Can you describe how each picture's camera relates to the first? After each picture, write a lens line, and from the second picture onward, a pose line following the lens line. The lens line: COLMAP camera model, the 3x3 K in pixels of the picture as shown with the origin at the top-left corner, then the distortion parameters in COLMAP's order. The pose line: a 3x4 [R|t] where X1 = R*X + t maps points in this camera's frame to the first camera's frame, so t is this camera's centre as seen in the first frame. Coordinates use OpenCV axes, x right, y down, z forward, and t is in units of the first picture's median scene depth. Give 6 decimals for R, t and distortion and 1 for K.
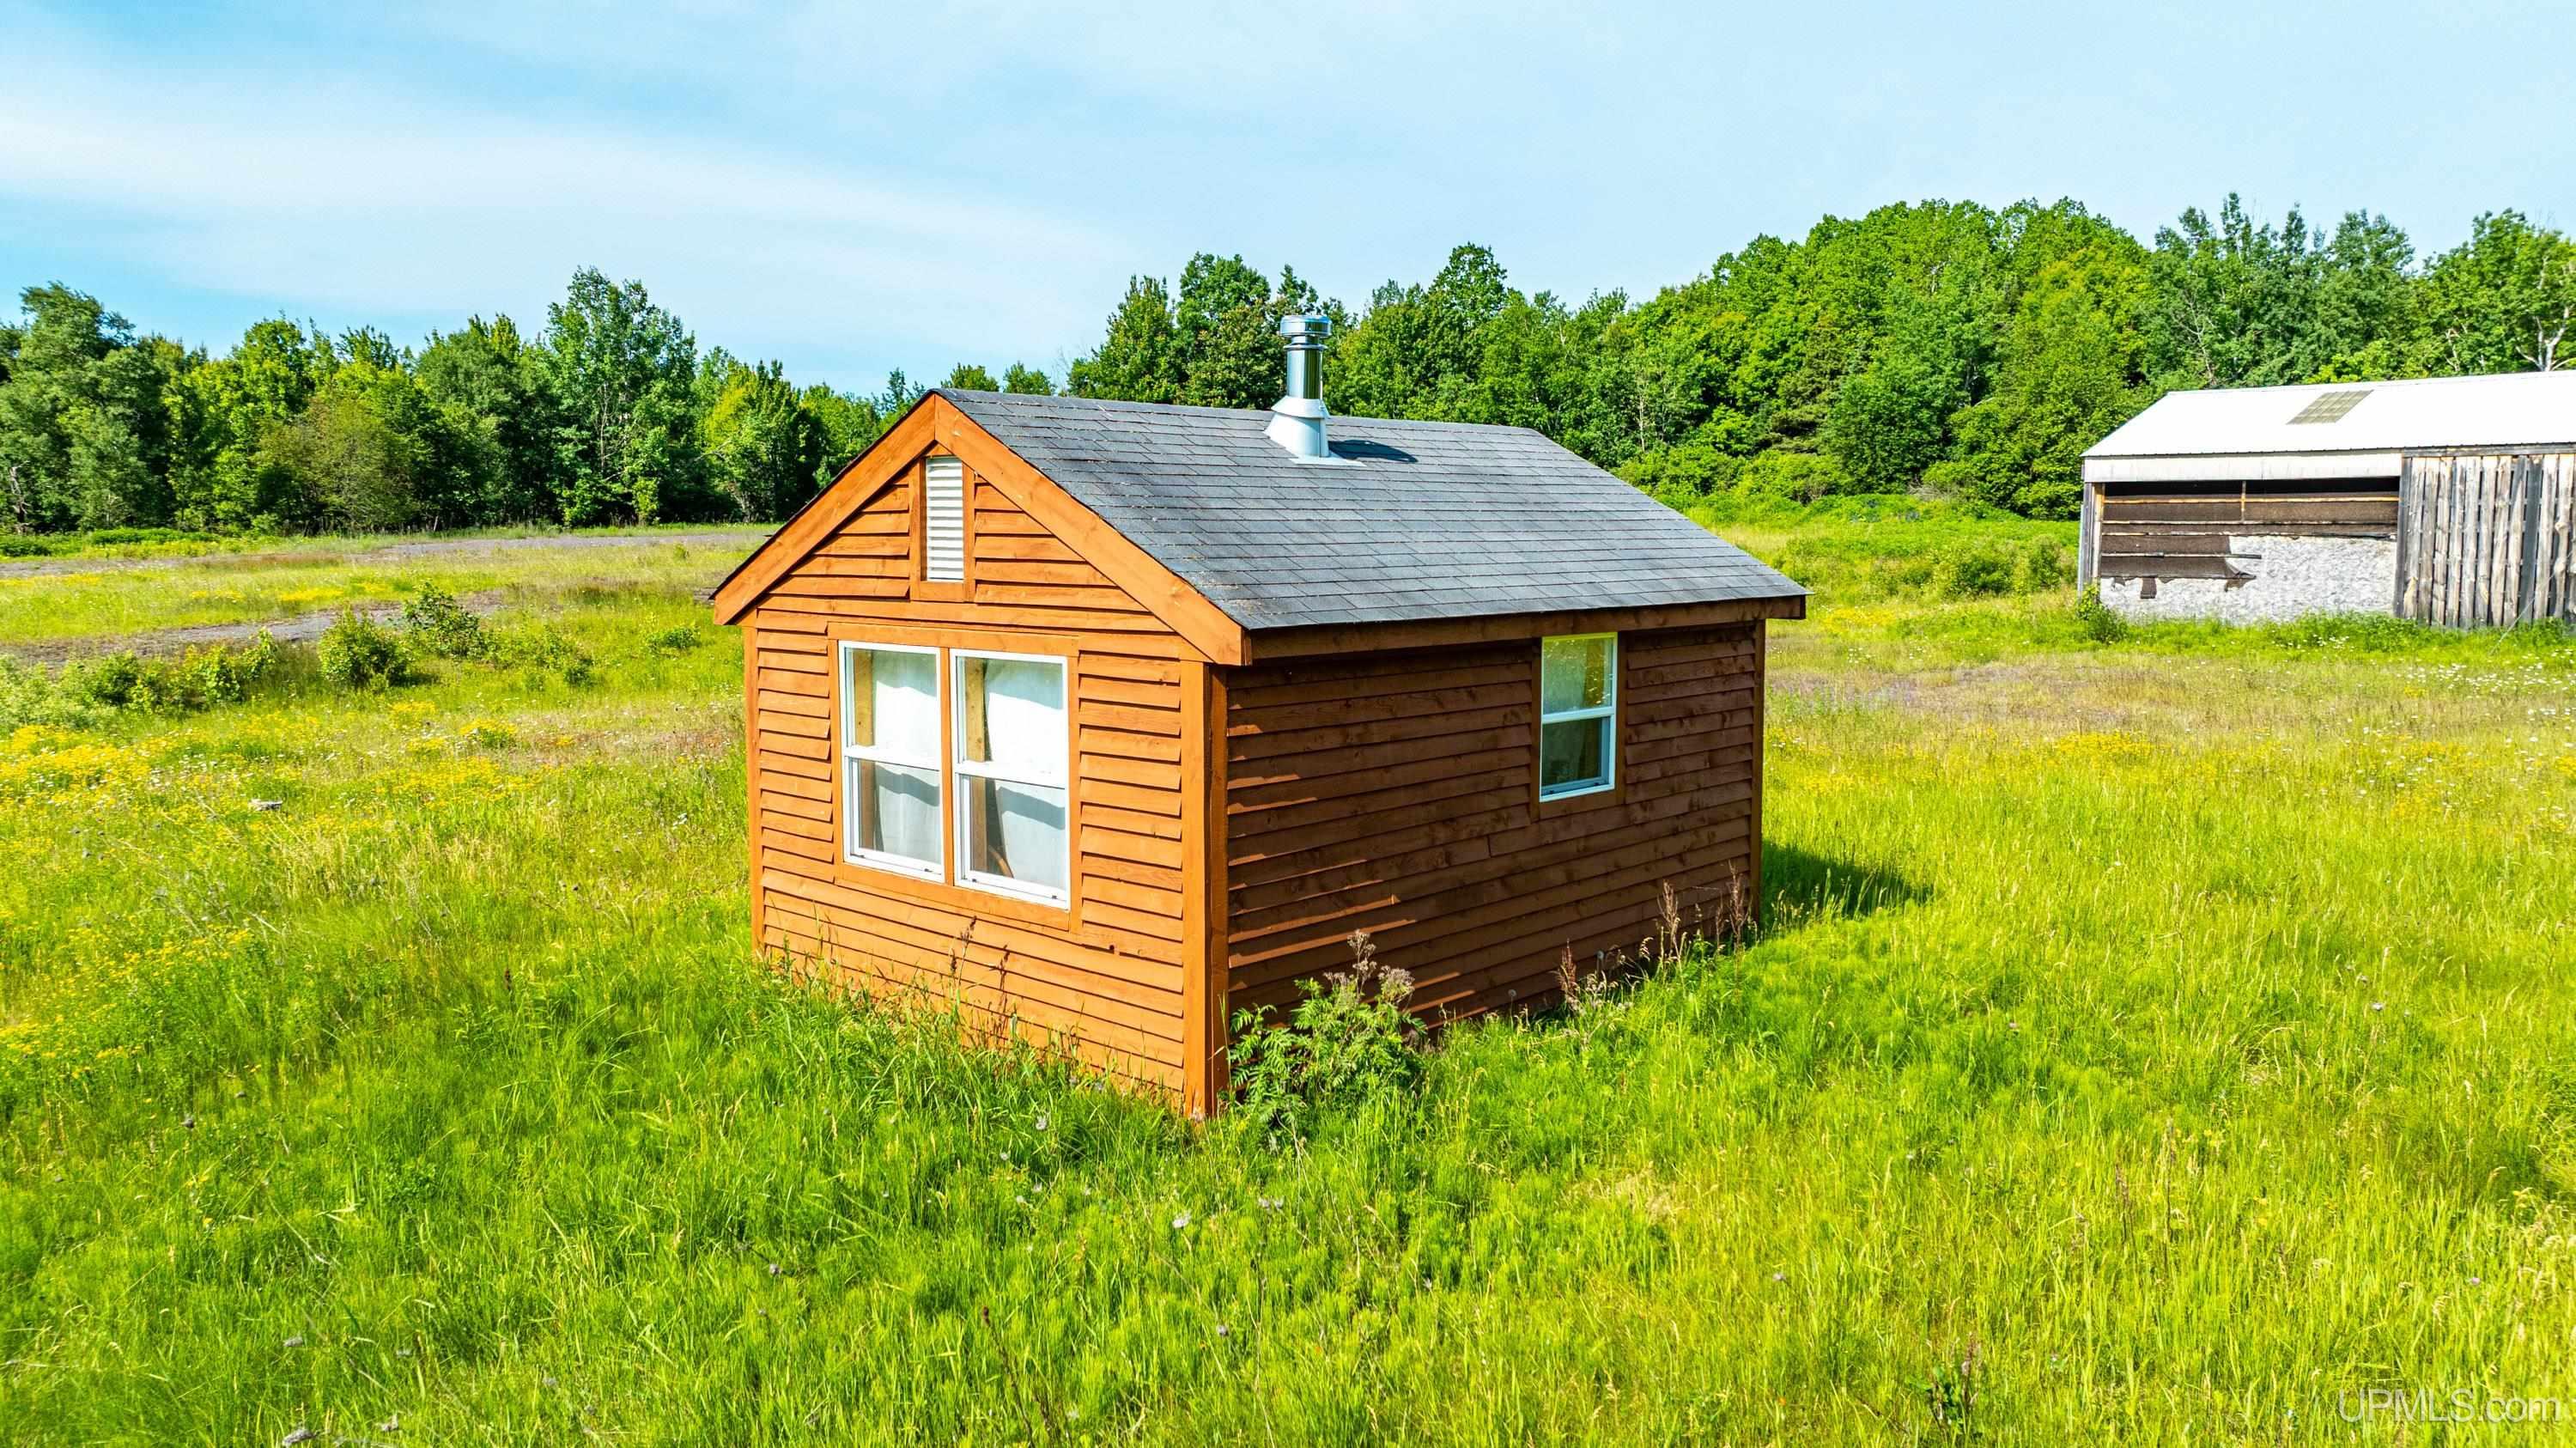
lens RADIAL K [[1847.4, 0, 1284.1], [0, 1847.4, 729.3], [0, 0, 1]] dist [-0.022222, 0.031516]
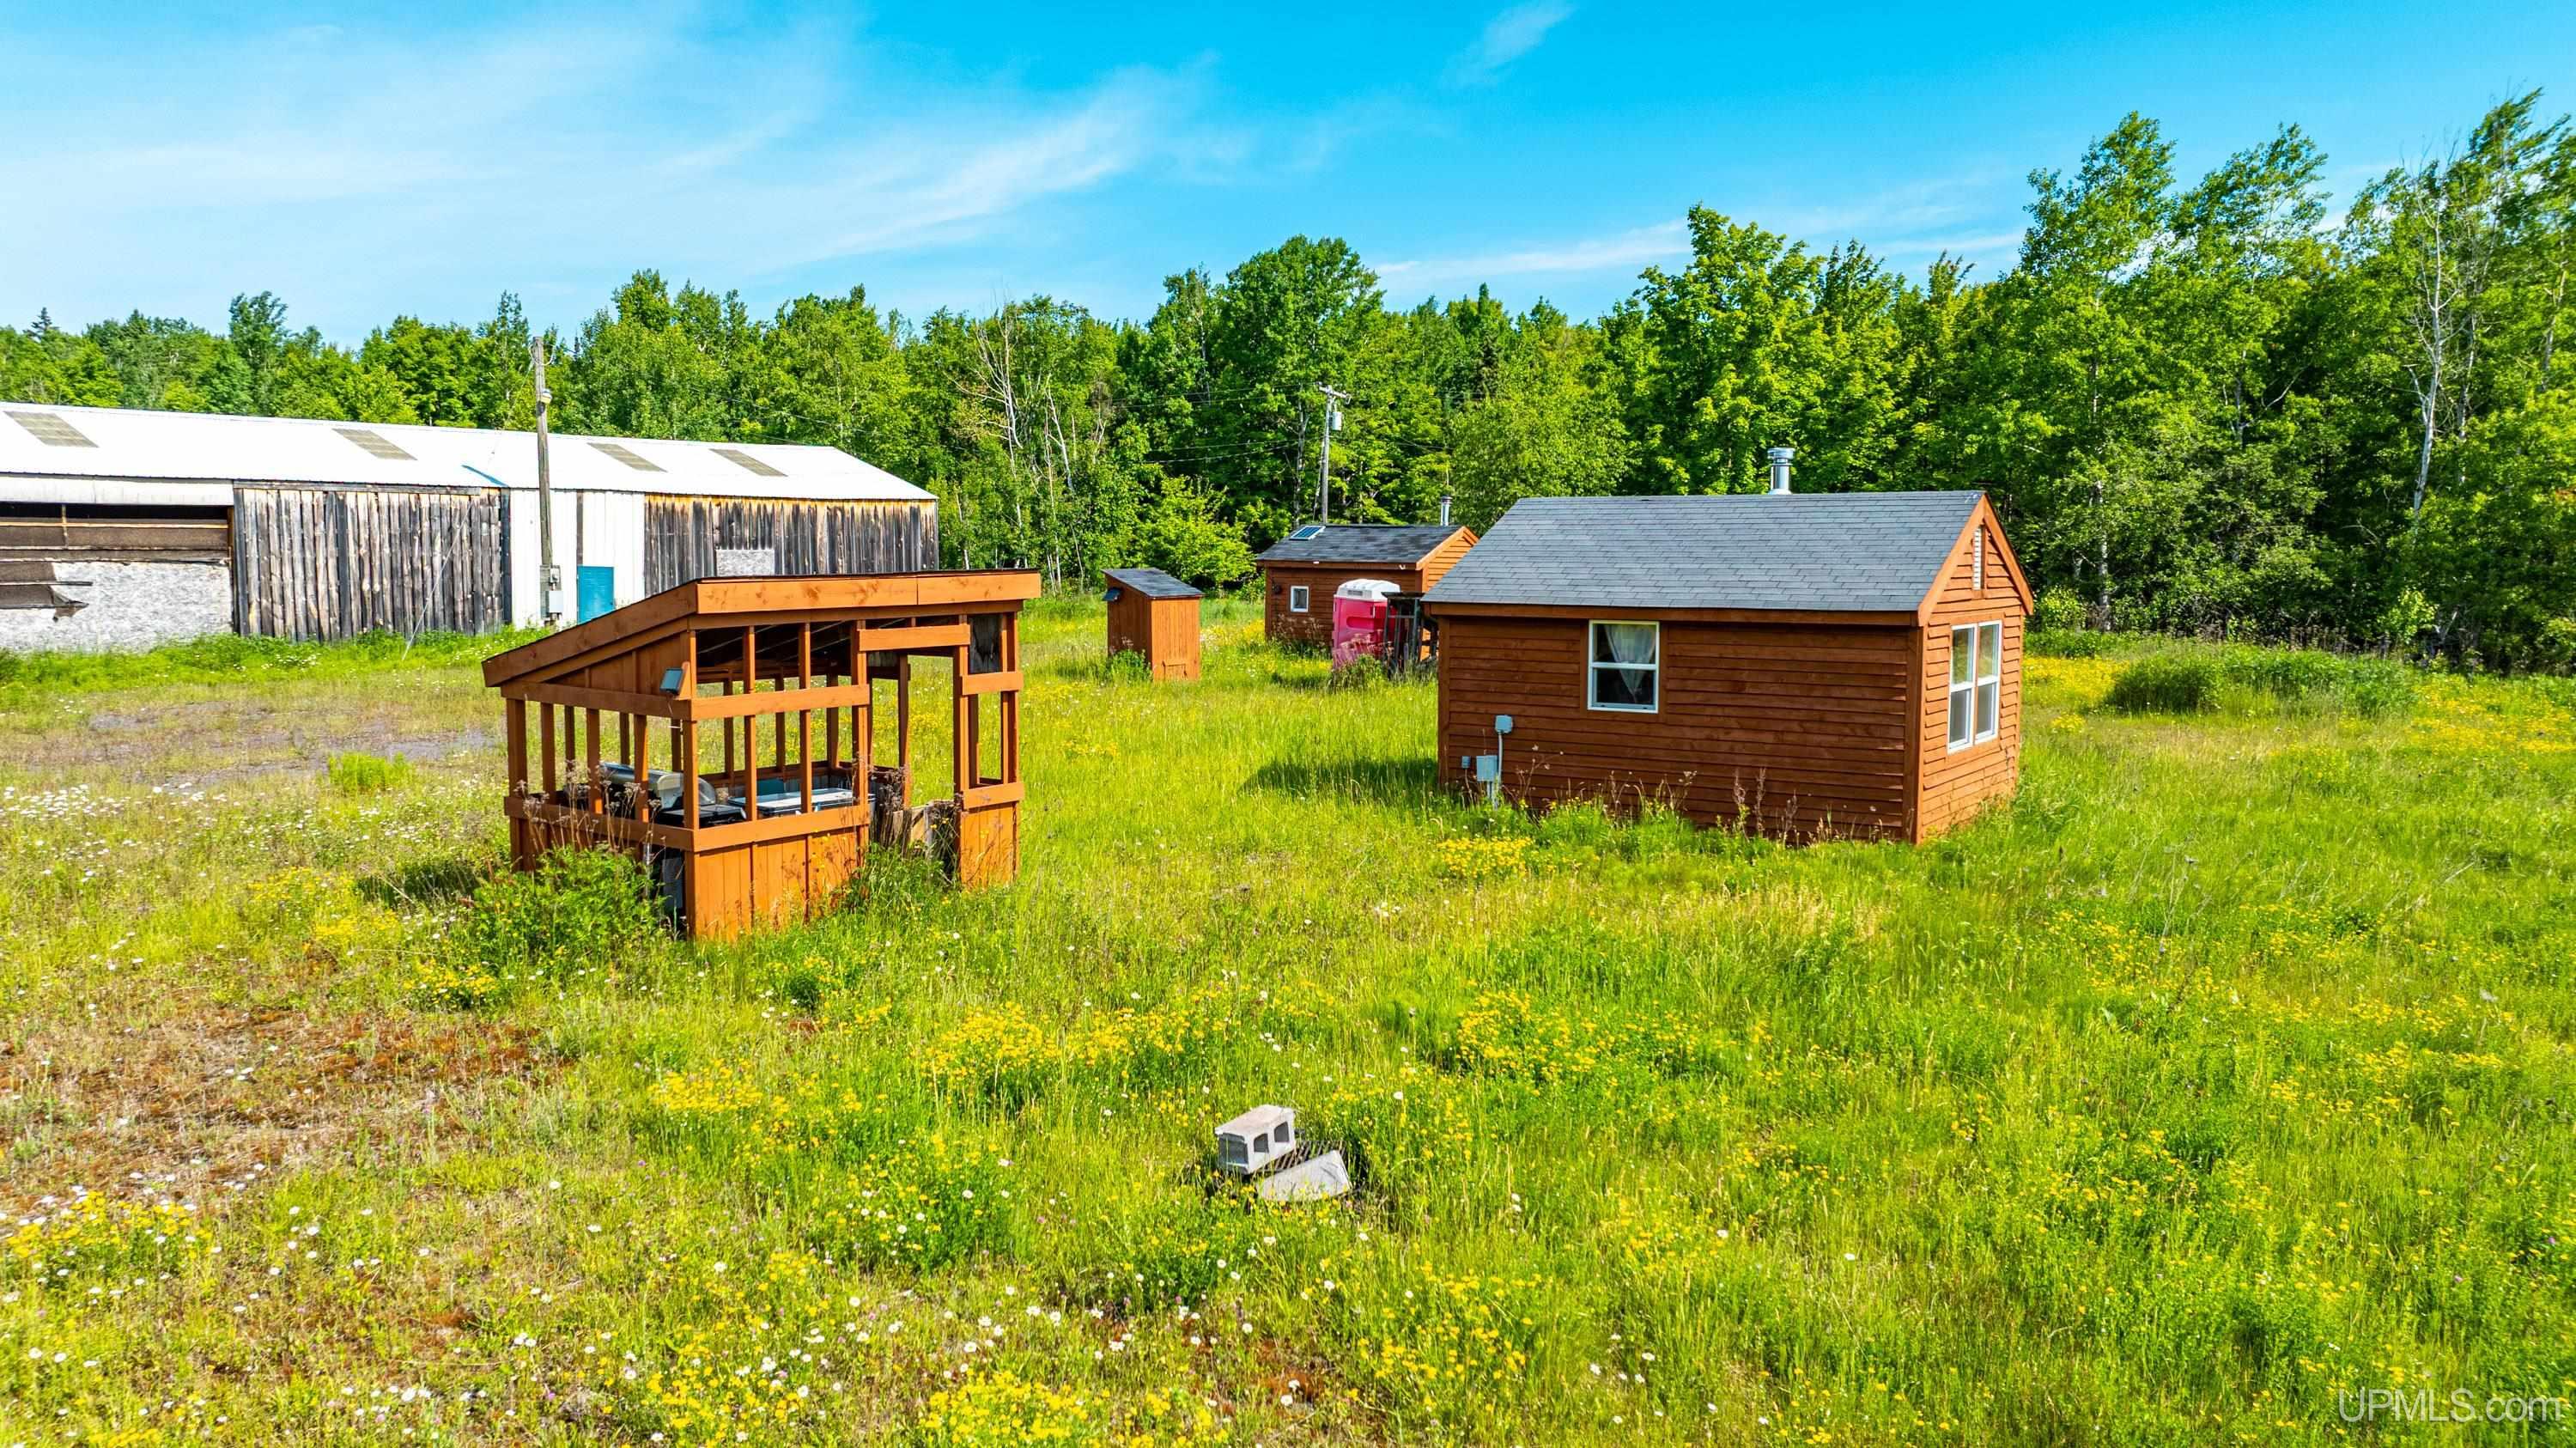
lens RADIAL K [[1847.4, 0, 1302.2], [0, 1847.4, 710.3], [0, 0, 1]] dist [-0.022222, 0.031516]
pose [[-0.134828, -0.086089, 0.987122, -0.181069], [0.107709, 0.989042, 0.100968, -0.020232], [-0.984998, 0.119935, -0.124078, 0.177800]]
